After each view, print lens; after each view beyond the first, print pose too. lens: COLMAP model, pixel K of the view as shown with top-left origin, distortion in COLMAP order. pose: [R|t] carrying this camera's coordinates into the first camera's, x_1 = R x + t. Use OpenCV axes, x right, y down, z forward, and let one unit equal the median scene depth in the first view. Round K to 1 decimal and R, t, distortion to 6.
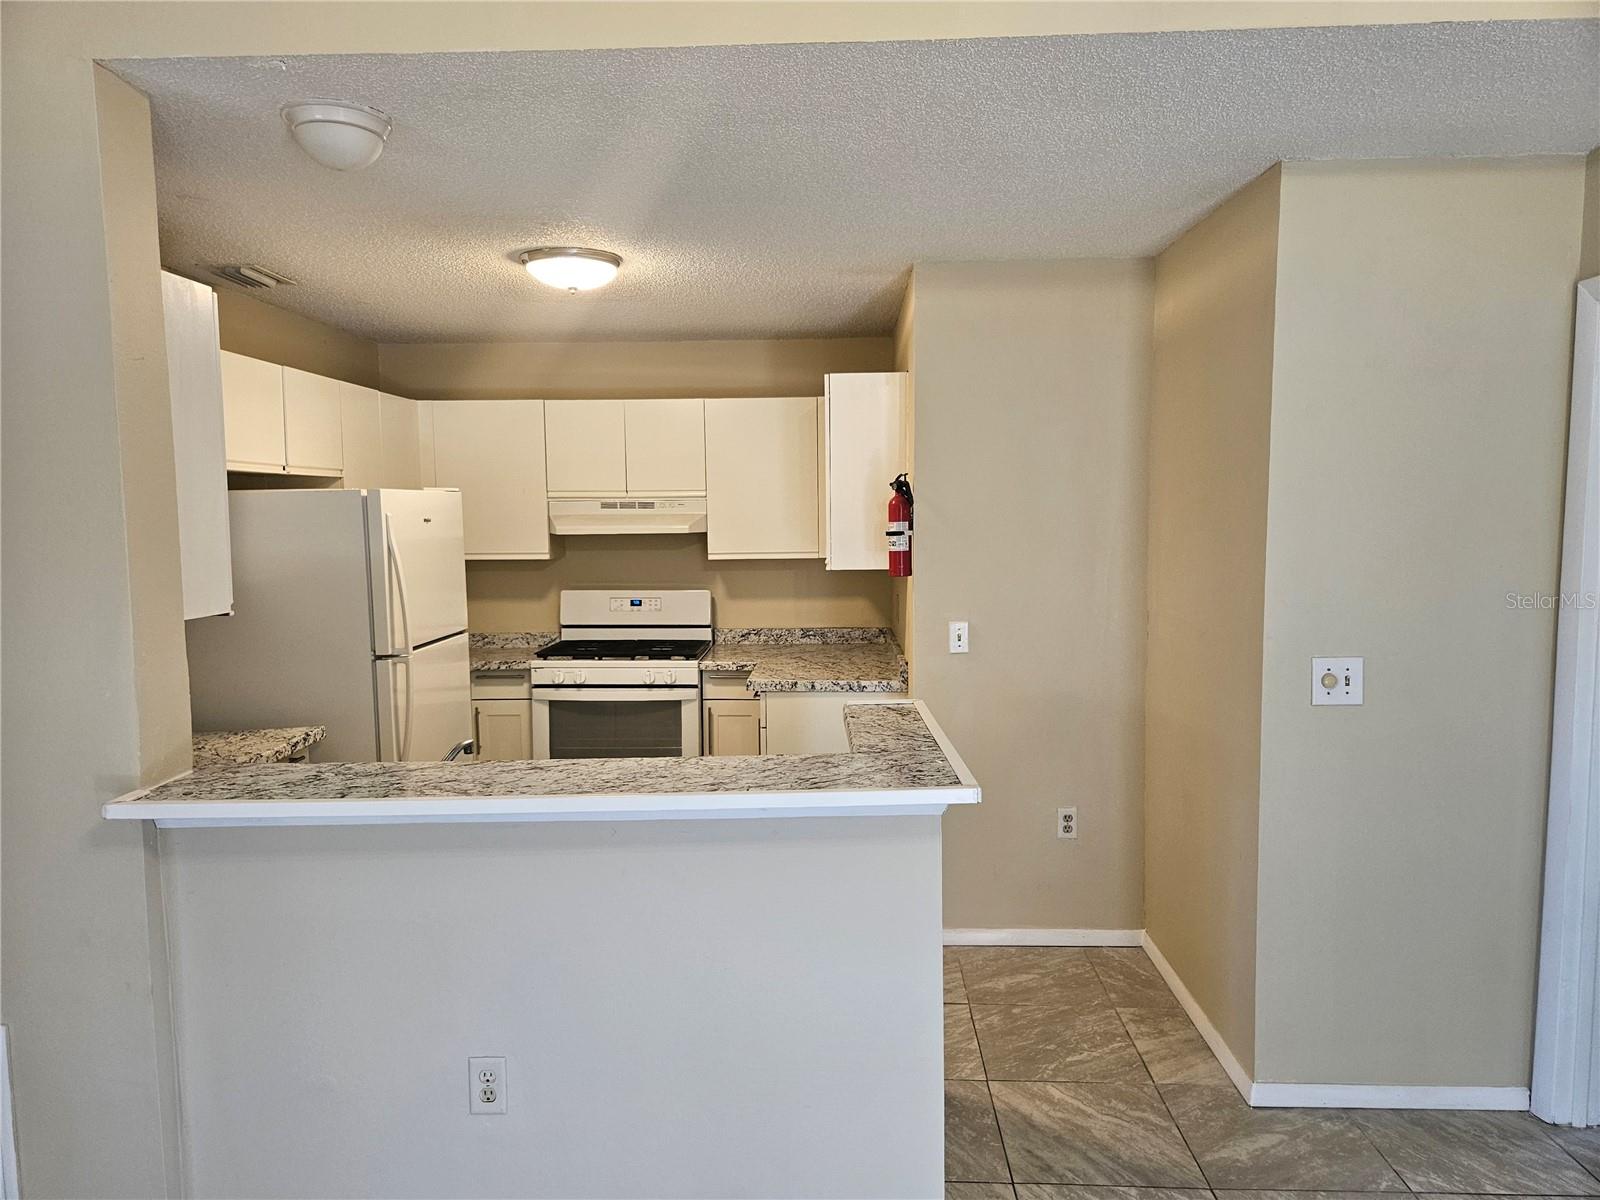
lens RADIAL K [[1077.2, 0, 793.7], [0, 1077.2, 610.2], [0, 0, 1]] dist [0.070032, -0.064310]
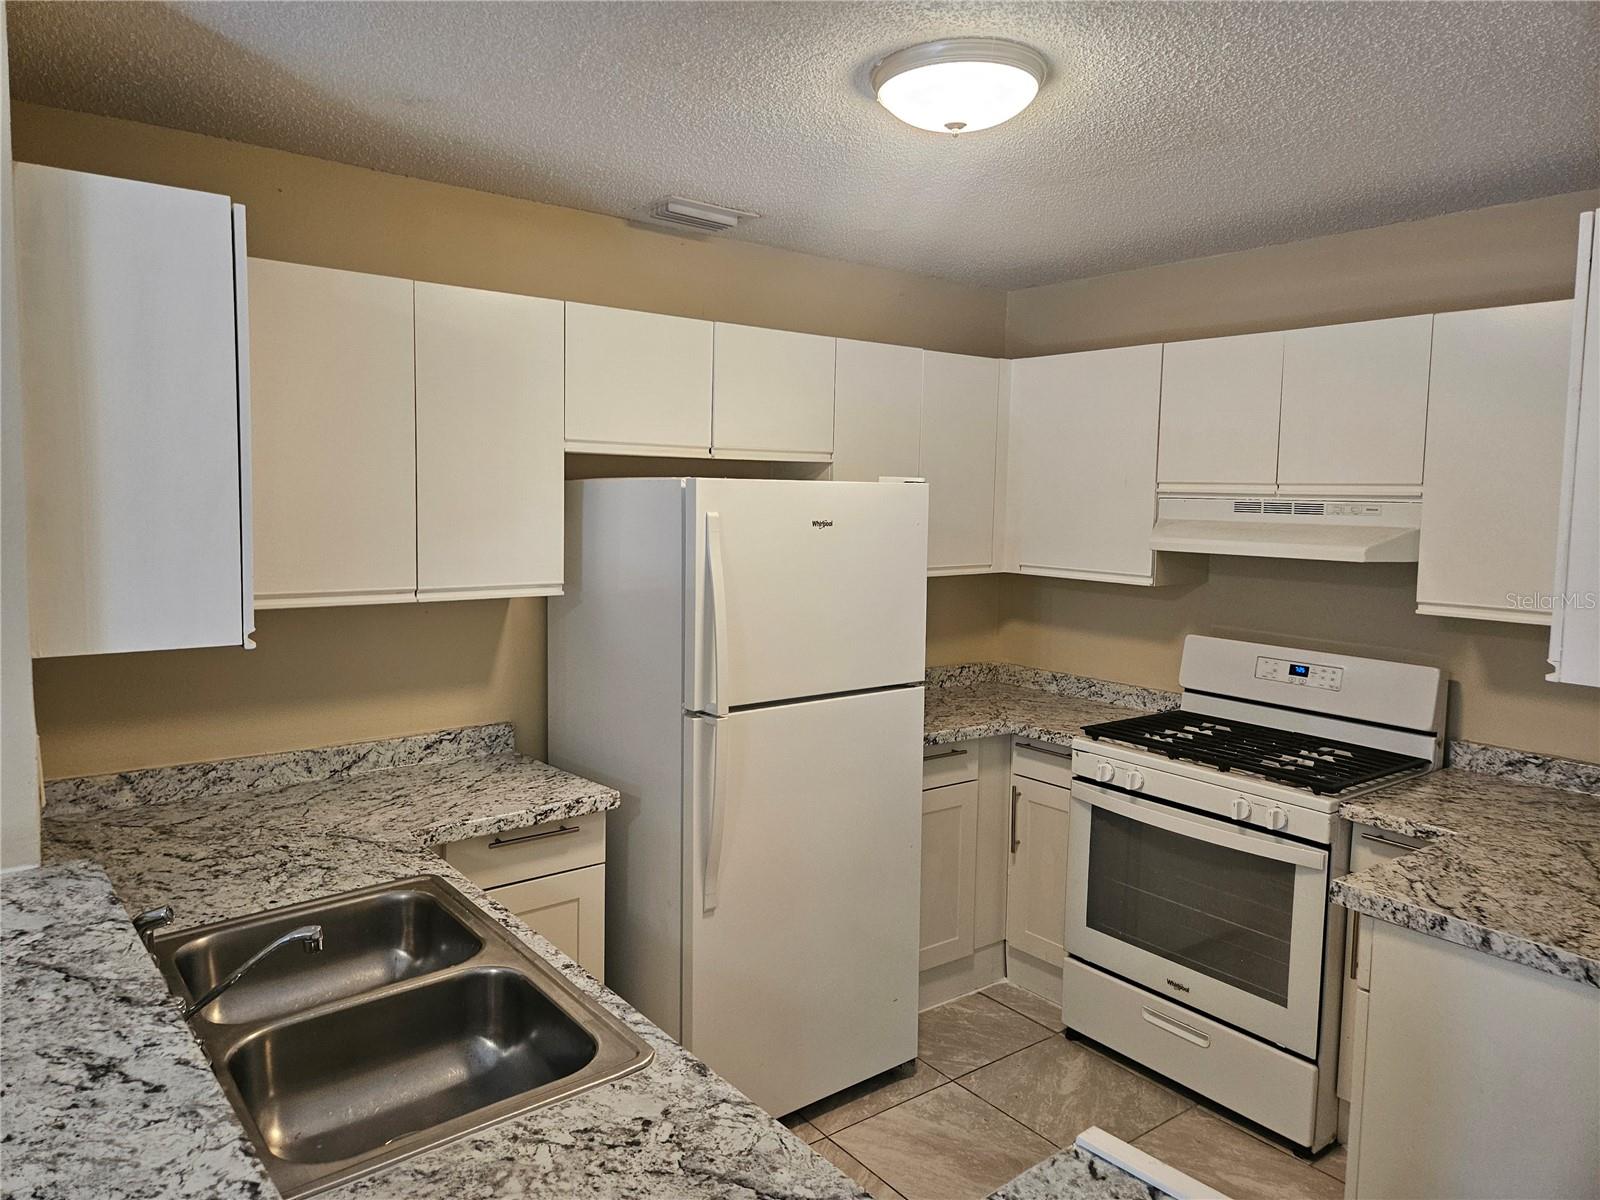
lens RADIAL K [[1074.3, 0, 781.6], [0, 1074.3, 580.3], [0, 0, 1]] dist [0.070829, -0.062646]
pose [[0.635657, 0.086044, -0.767161, 0.160025], [-0.096874, 0.994804, 0.031308, -0.058731], [0.765869, 0.054416, 0.640690, 0.481217]]
